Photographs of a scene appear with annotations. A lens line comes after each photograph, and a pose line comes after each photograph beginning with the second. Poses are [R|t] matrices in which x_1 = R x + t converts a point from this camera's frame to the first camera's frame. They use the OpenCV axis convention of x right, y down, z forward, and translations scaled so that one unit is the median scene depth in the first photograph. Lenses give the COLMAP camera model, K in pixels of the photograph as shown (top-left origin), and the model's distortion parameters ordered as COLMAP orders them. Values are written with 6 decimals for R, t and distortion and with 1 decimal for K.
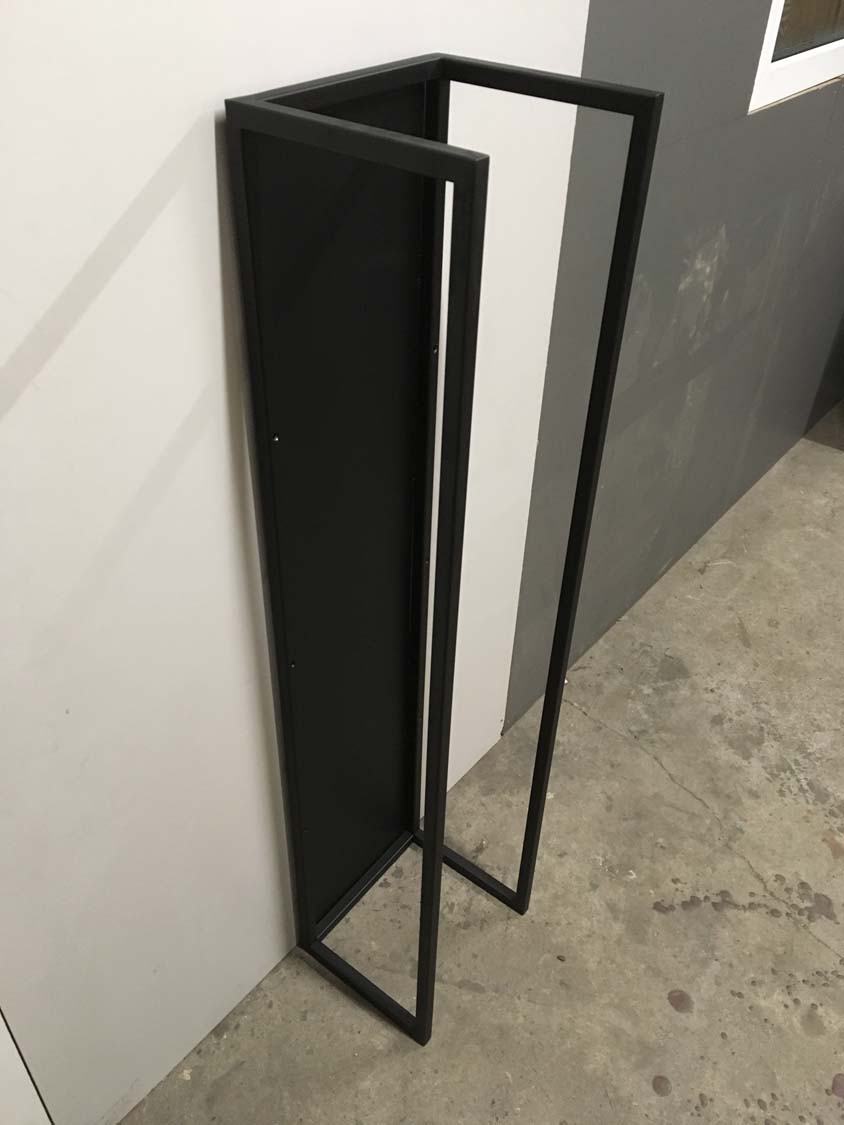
lens RADIAL K [[939.8, 0, 422.0], [0, 939.8, 562.5], [0, 0, 1]] dist [0.100082, -0.136950]
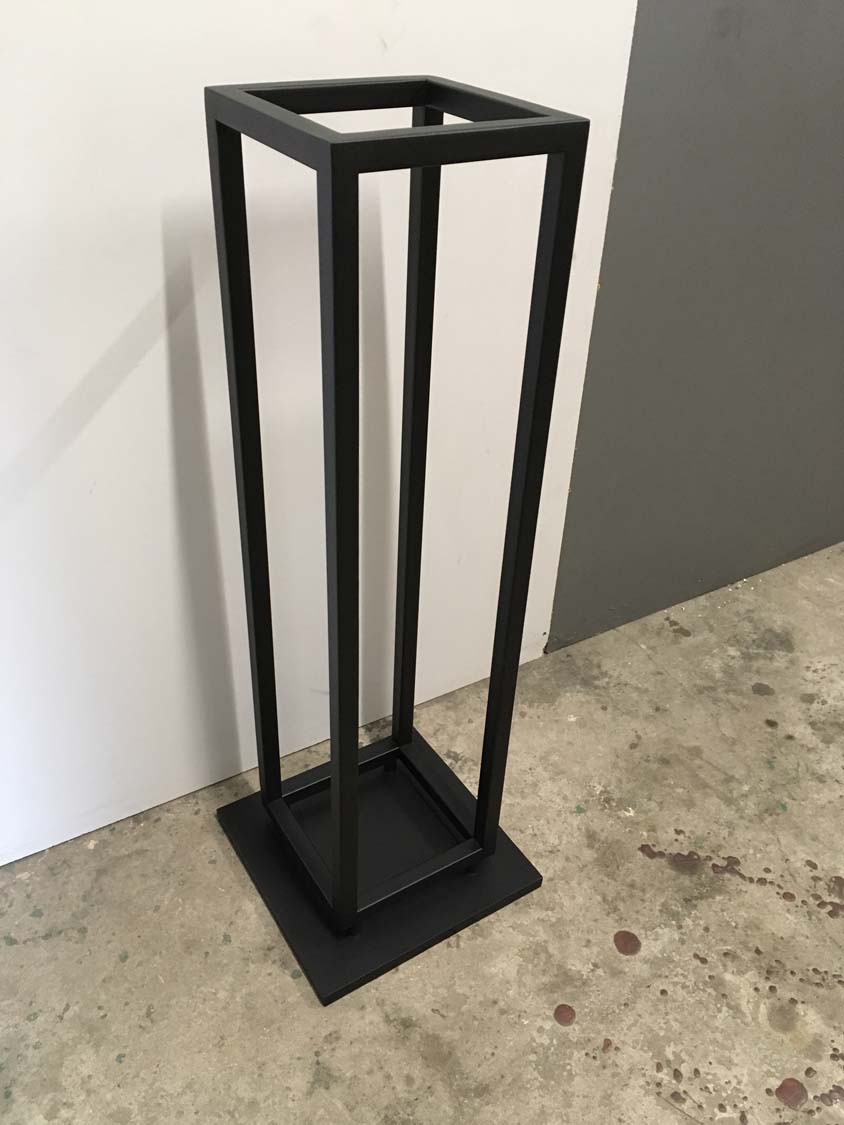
lens RADIAL K [[953.8, 0, 422.0], [0, 953.8, 562.5], [0, 0, 1]] dist [0.096346, -0.134740]
pose [[0.938972, 0.191879, -0.285508, 0.252581], [-0.211357, 0.976641, -0.038744, 0.182970], [0.271404, 0.096724, 0.957593, 0.092563]]
